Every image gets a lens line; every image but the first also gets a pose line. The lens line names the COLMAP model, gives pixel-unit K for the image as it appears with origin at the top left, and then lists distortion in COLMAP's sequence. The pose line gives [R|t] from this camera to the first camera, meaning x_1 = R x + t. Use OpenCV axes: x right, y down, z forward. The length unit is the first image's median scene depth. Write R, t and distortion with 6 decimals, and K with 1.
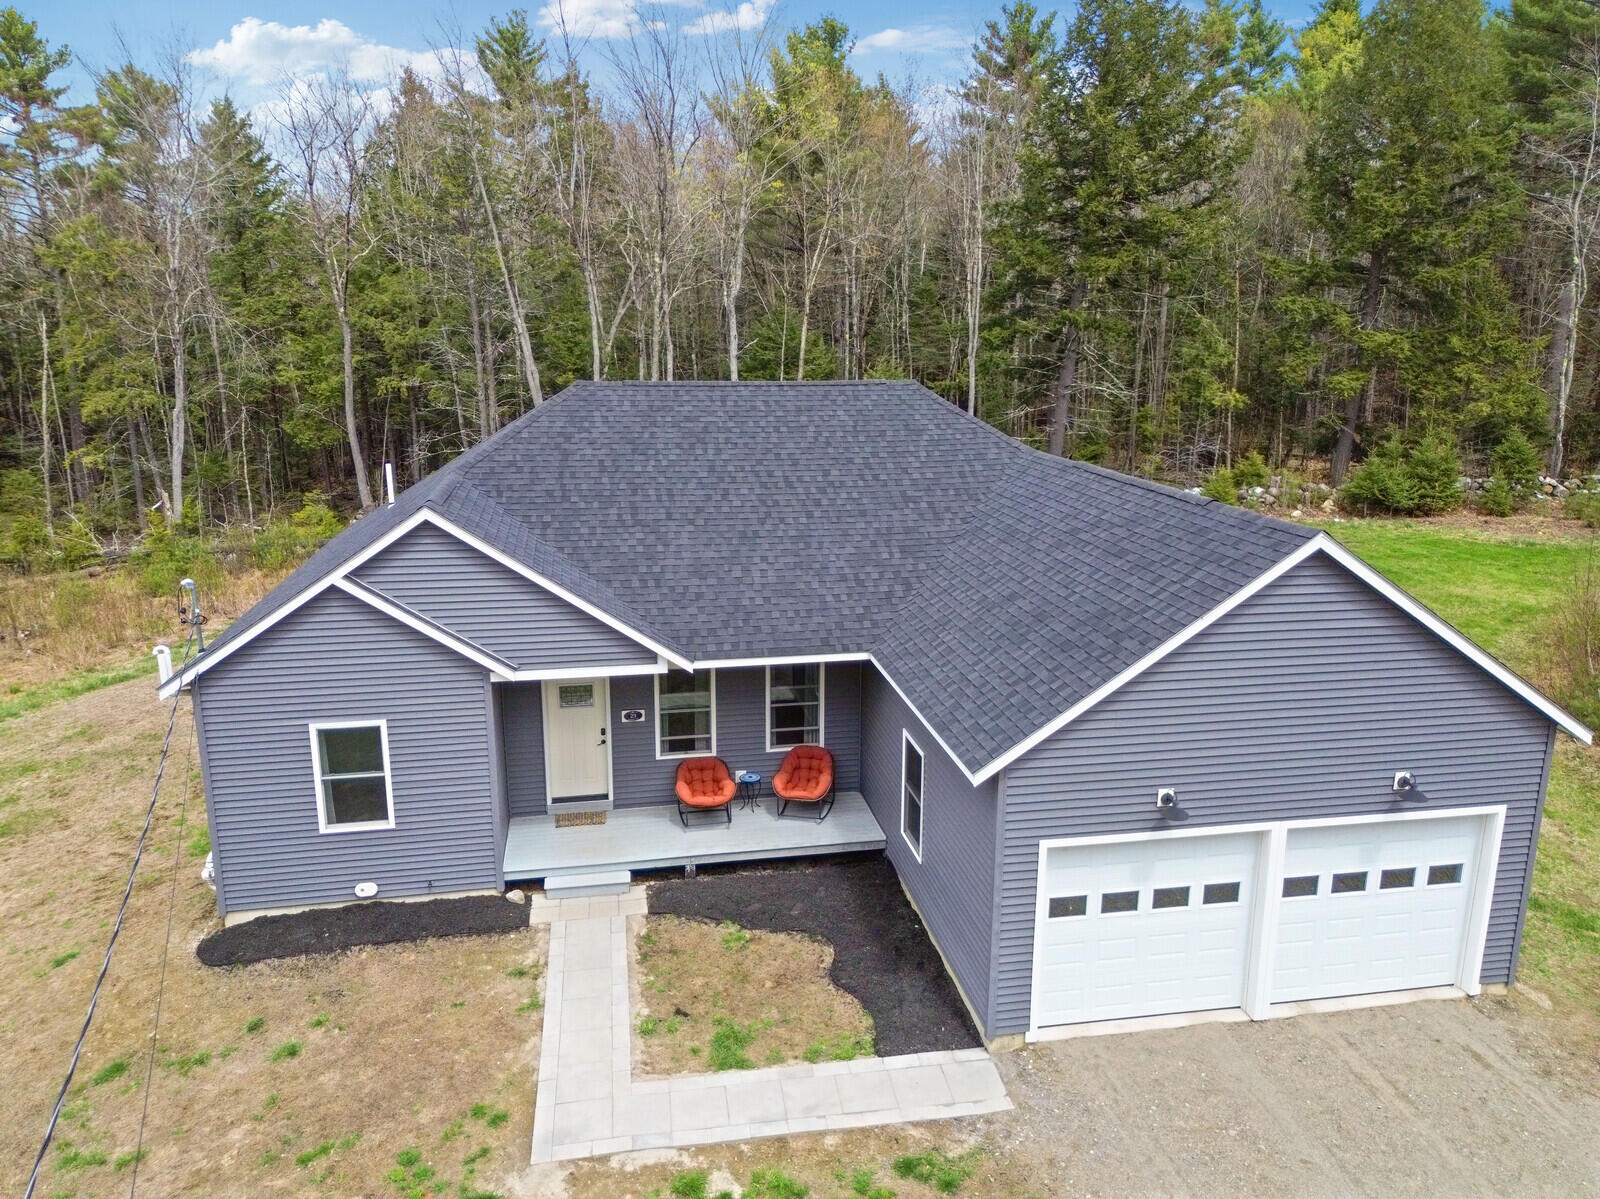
lens RADIAL K [[1122.7, 0, 800.0], [0, 1122.7, 599.5], [0, 0, 1]] dist [0.068666, -0.061832]
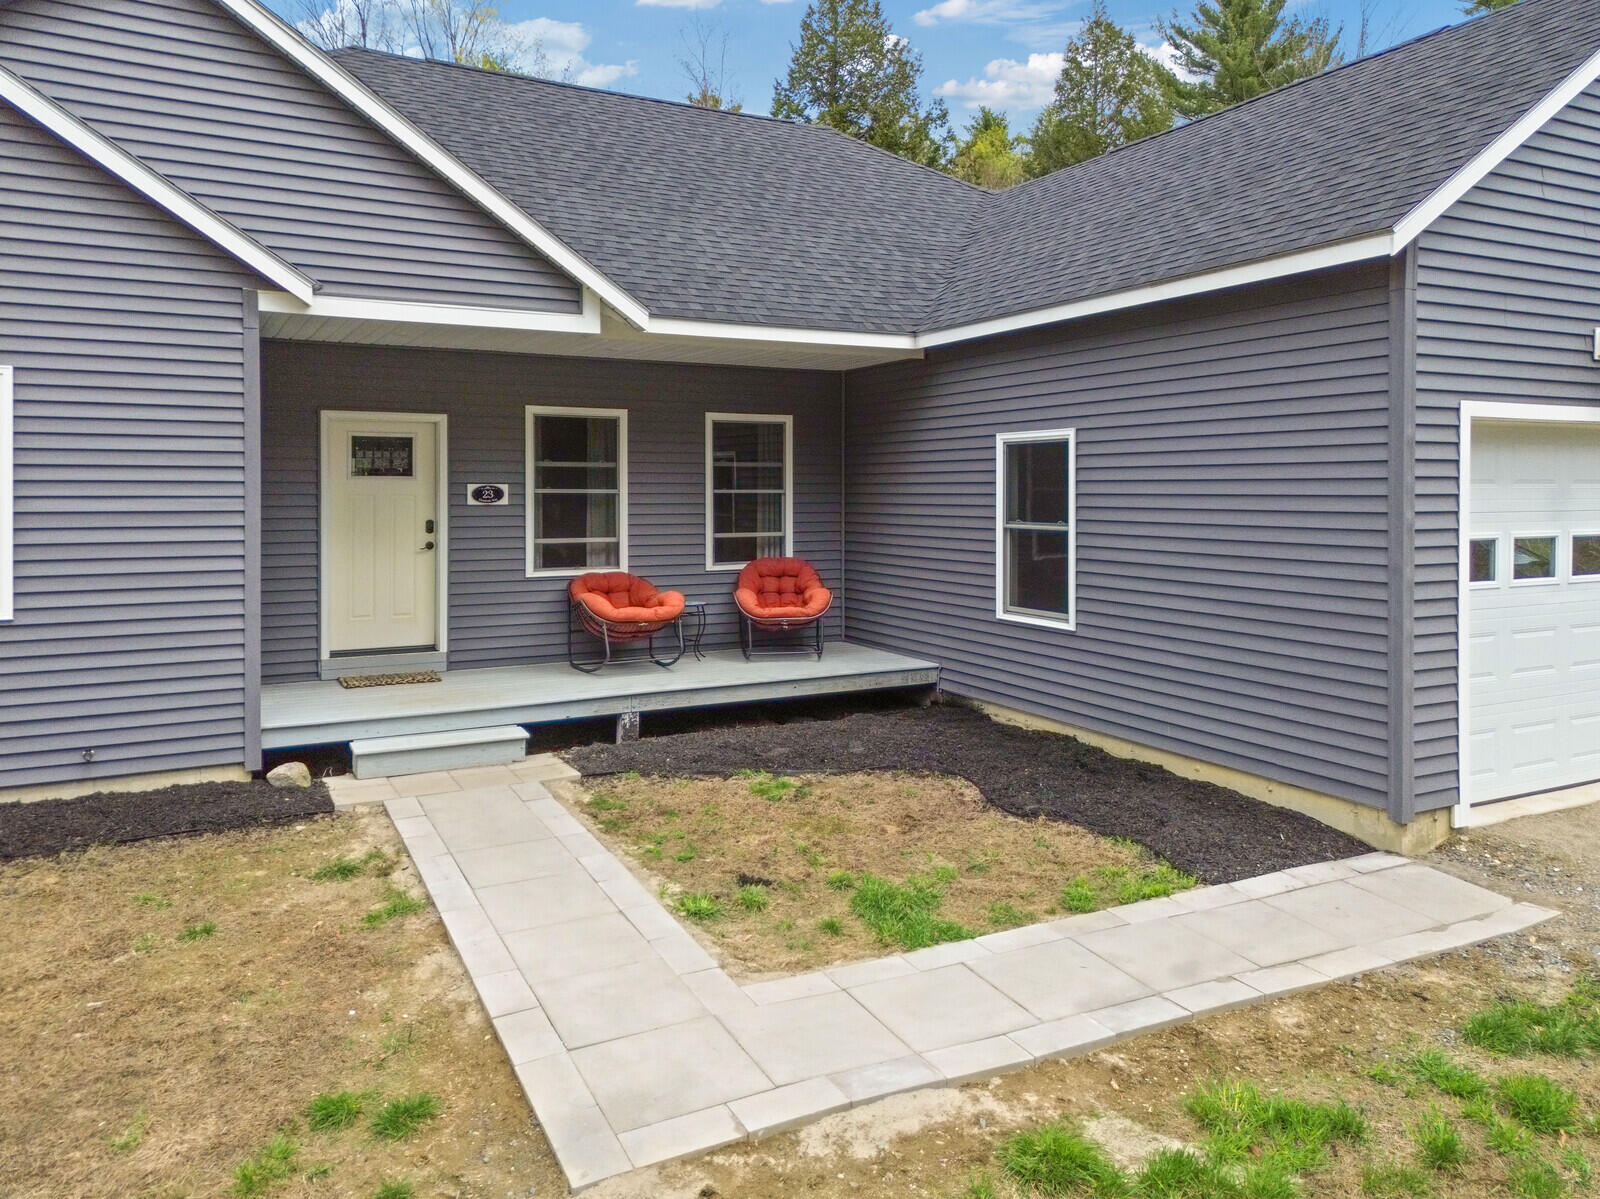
lens RADIAL K [[1156.9, 0, 802.4], [0, 1156.9, 505.9], [0, 0, 1]] dist [0.076212, -0.061258]
pose [[0.953438, -0.007632, 0.301493, -0.195589], [0.075006, 0.974271, -0.212533, 0.276548], [-0.292114, 0.225251, 0.929479, 0.455394]]
